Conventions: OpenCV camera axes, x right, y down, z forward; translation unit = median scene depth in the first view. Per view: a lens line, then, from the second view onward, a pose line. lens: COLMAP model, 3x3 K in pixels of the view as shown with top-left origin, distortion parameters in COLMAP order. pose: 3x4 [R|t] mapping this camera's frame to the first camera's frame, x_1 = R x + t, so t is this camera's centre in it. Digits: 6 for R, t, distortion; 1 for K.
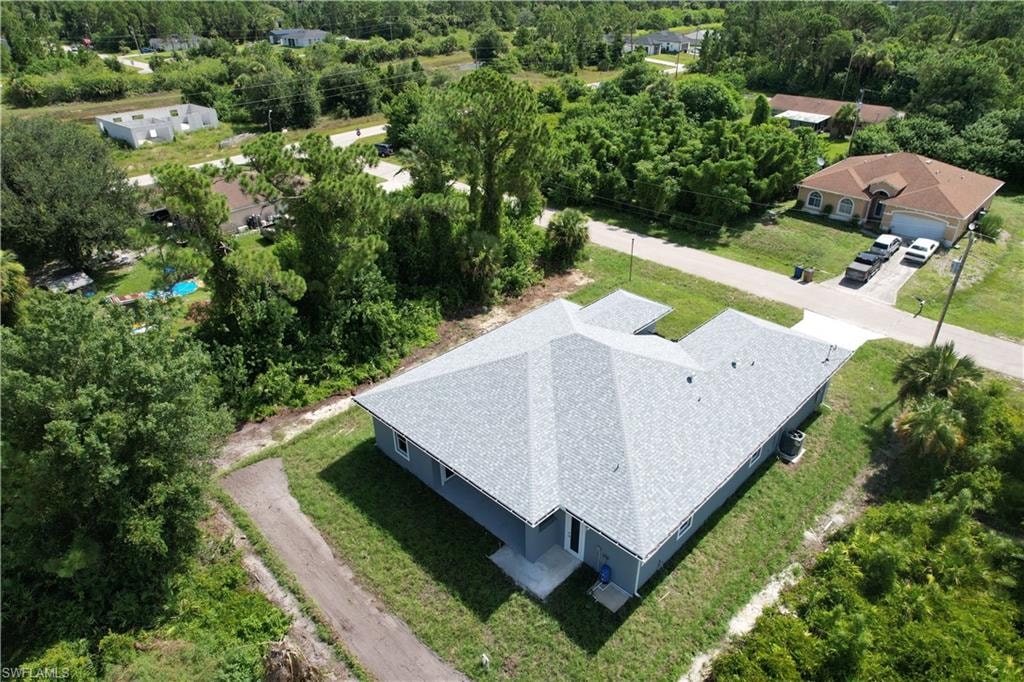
lens RADIAL K [[657.6, 0, 512.9], [0, 657.6, 340.6], [0, 0, 1]] dist [-0.028582, 0.012788]
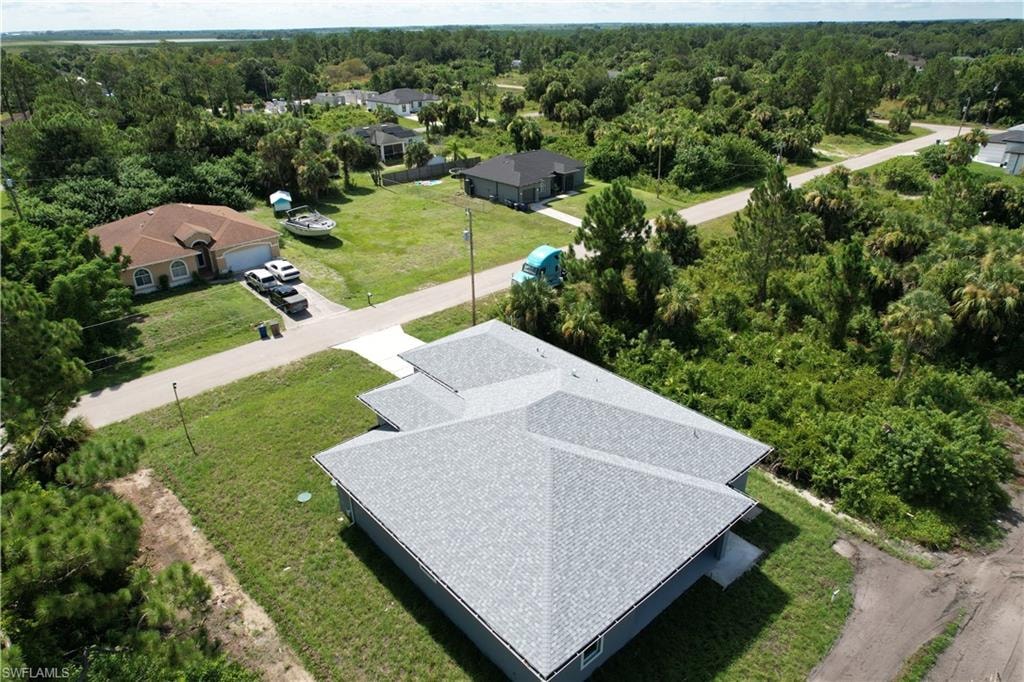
lens RADIAL K [[657.6, 0, 512.0], [0, 657.6, 341.4], [0, 0, 1]] dist [-0.028582, 0.012788]
pose [[0.074332, -0.442153, 0.893854, -0.358069], [0.506526, 0.788840, 0.348085, -0.217551], [-0.859015, 0.426887, 0.282598, 0.380983]]
